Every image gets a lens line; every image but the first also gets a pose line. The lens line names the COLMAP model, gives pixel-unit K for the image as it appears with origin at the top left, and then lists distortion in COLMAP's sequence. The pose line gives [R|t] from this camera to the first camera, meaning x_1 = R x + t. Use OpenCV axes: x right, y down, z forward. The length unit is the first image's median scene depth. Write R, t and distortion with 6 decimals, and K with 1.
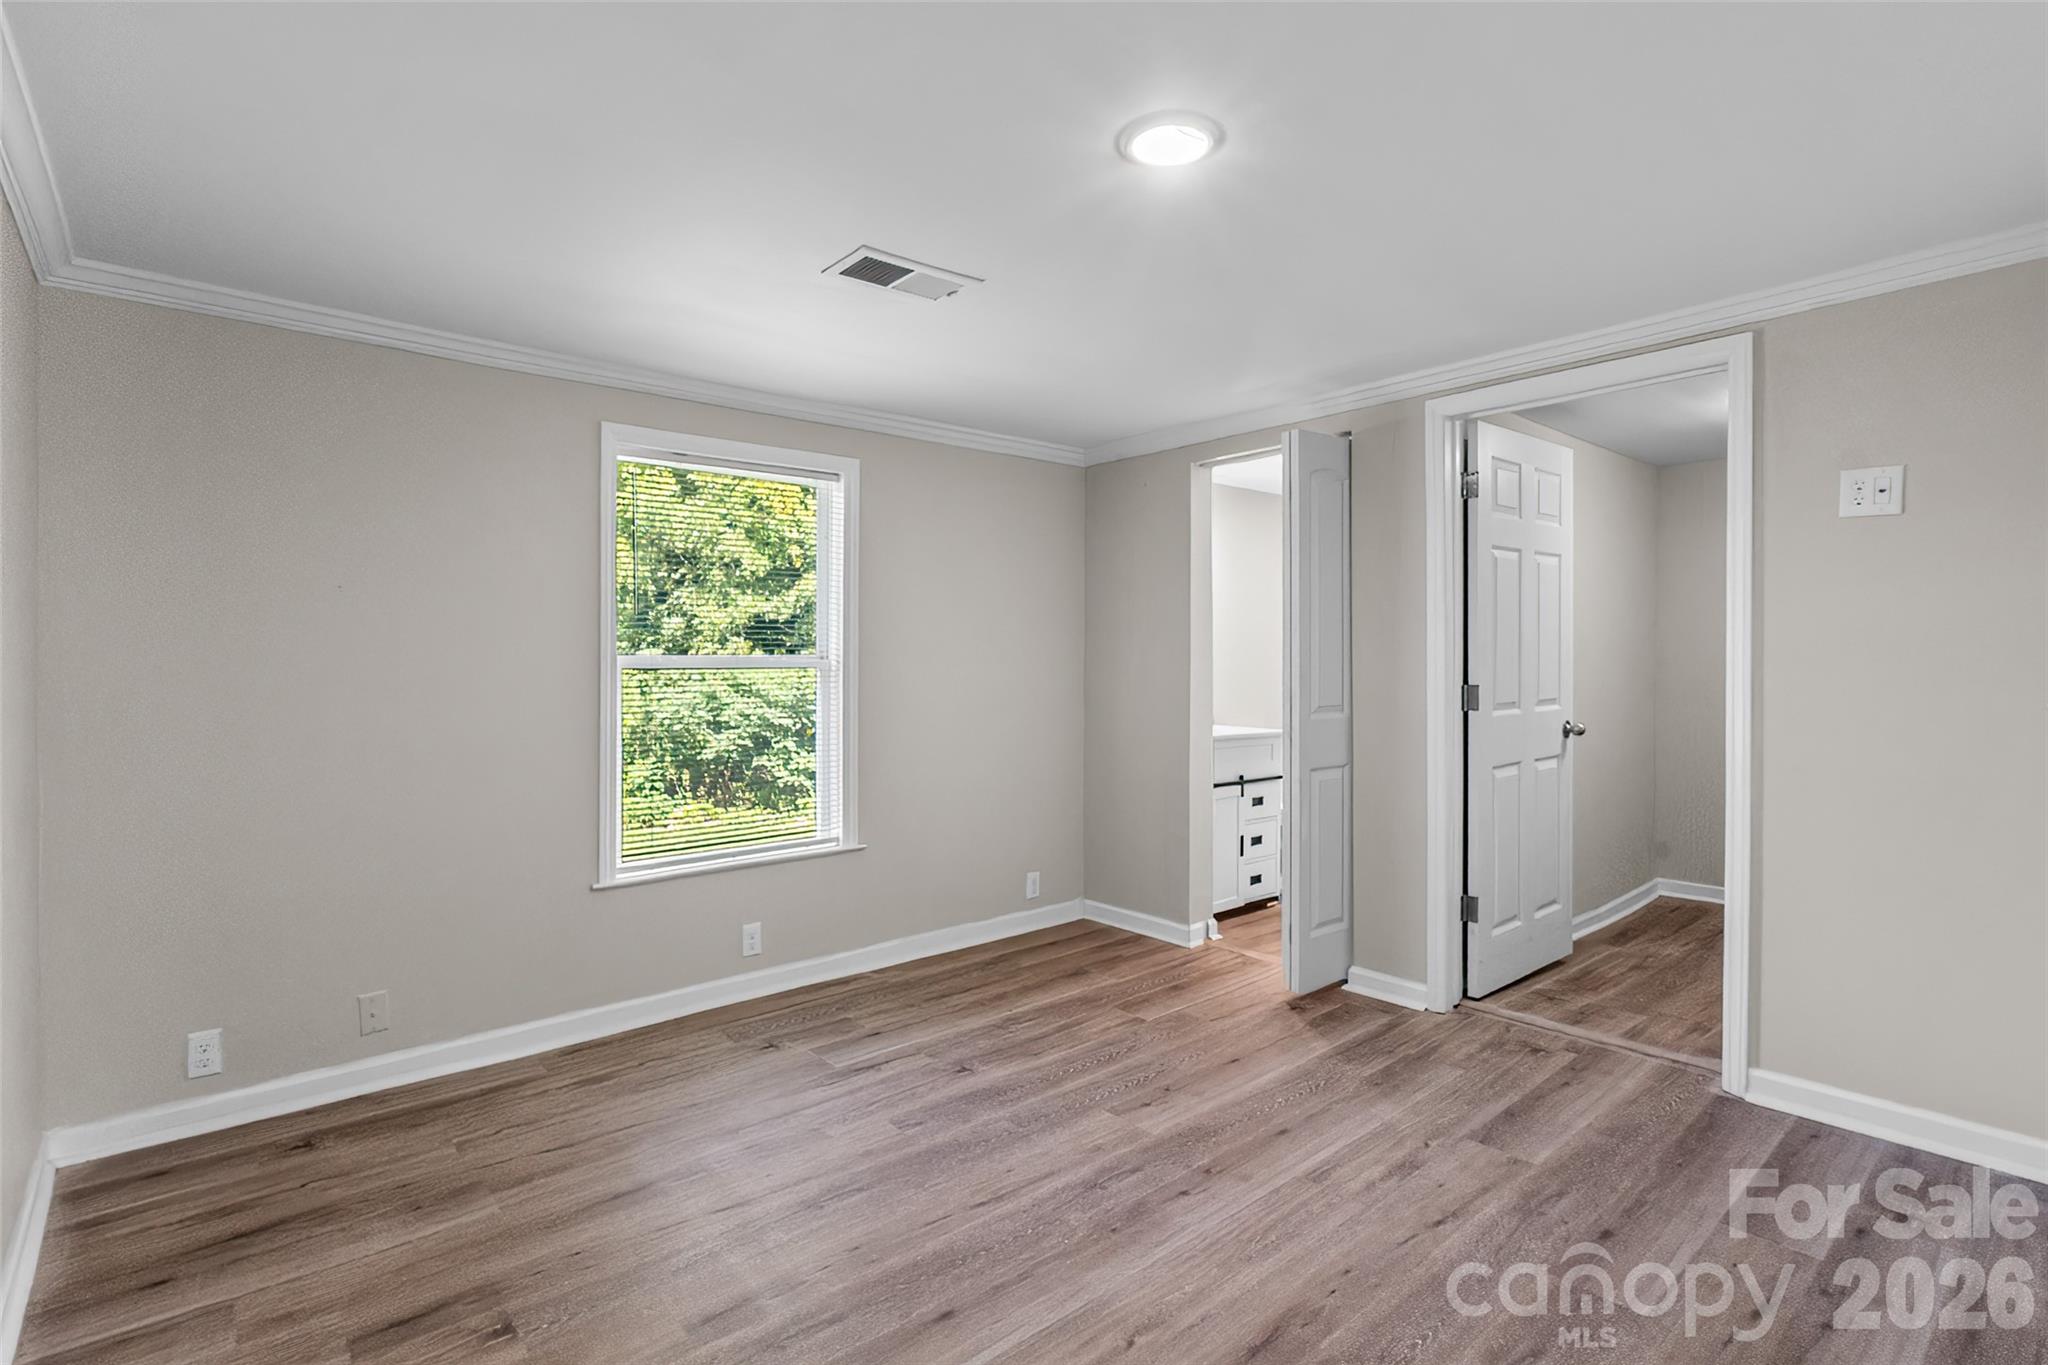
lens RADIAL K [[966.9, 0, 1024.0], [0, 966.9, 682.5], [0, 0, 1]] dist [-0.002946, -0.000263]
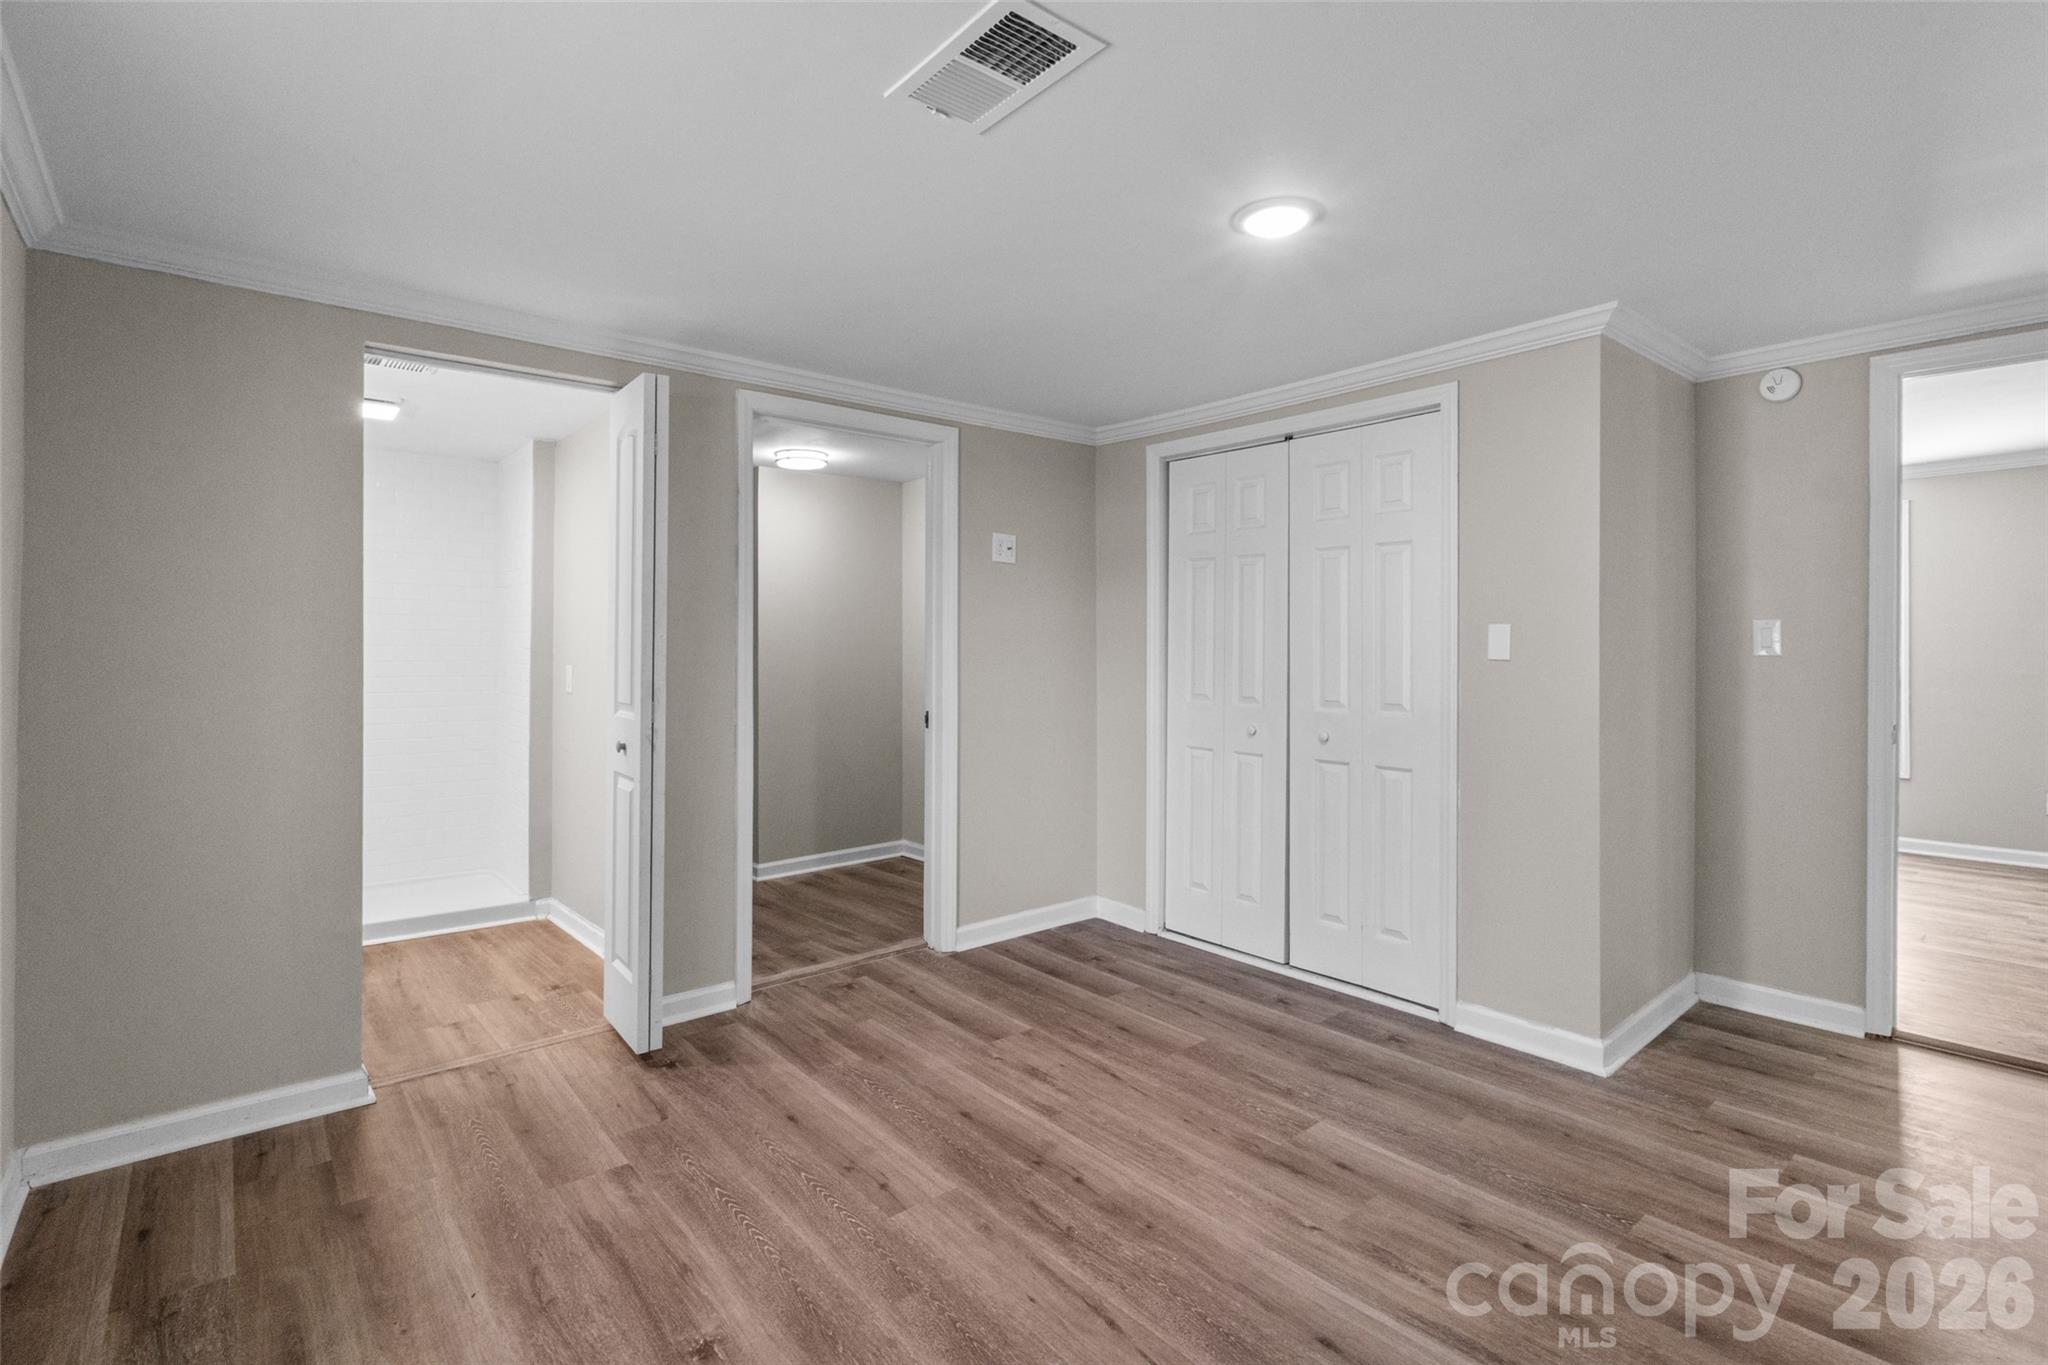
lens RADIAL K [[953.5, 0, 1024.2], [0, 953.5, 646.2], [0, 0, 1]] dist [-0.004341, -0.000598]
pose [[0.014107, 0.009648, 0.999854, -0.691288], [0.023818, 0.999666, -0.009982, -0.011227], [-0.999617, 0.023955, 0.013872, 0.865314]]
